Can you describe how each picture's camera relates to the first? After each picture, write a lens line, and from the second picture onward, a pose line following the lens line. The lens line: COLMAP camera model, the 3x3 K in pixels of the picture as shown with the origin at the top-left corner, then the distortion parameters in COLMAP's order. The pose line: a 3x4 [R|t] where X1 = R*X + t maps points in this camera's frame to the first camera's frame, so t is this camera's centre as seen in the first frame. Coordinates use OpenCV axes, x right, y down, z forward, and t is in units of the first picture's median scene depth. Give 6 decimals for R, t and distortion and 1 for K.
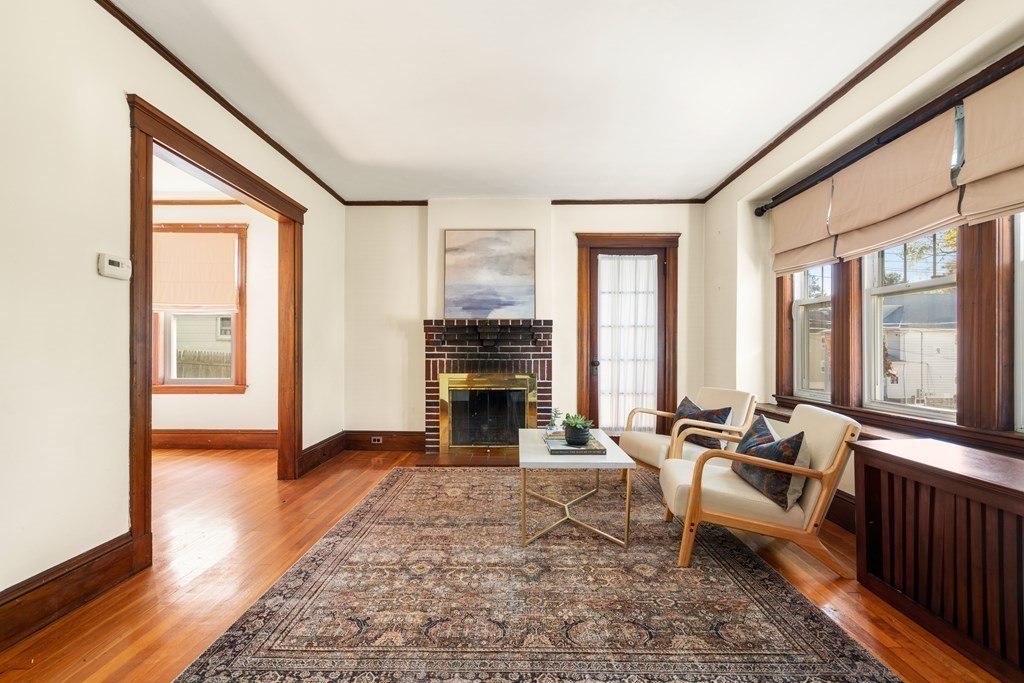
lens RADIAL K [[499.9, 0, 506.7], [0, 499.9, 351.7], [0, 0, 1]] dist [0.001847, -0.000247]
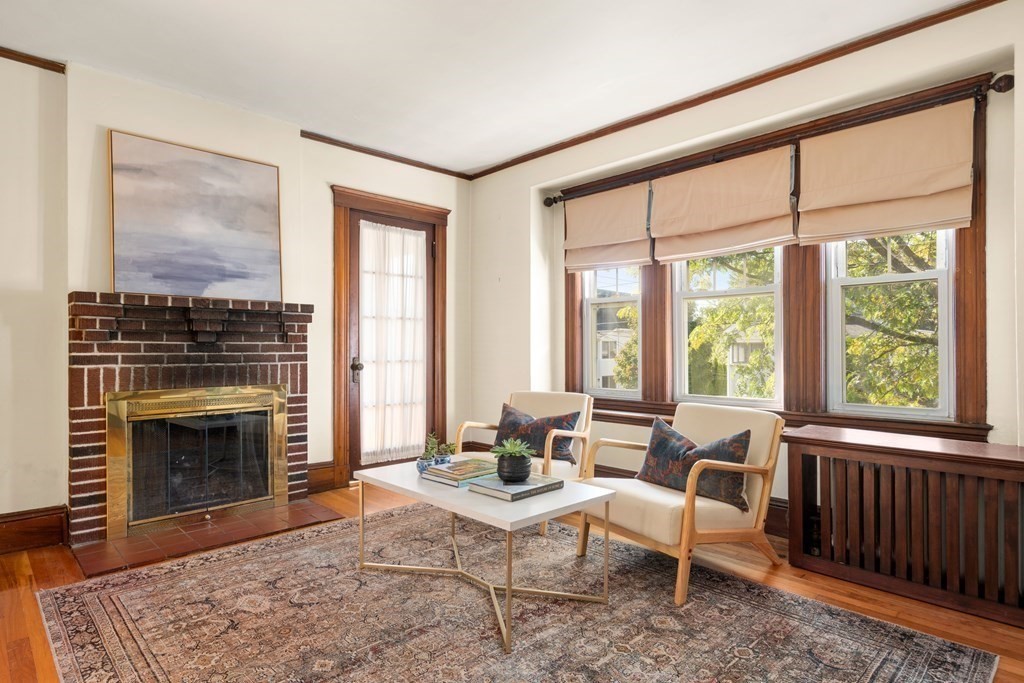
lens RADIAL K [[565.7, 0, 526.9], [0, 565.7, 345.7], [0, 0, 1]] dist [0.004148, 0.002455]
pose [[0.702048, 0.002063, 0.712127, -0.253299], [0.003605, 0.999973, -0.006451, -0.001519], [-0.712121, 0.007096, 0.702021, 0.248108]]
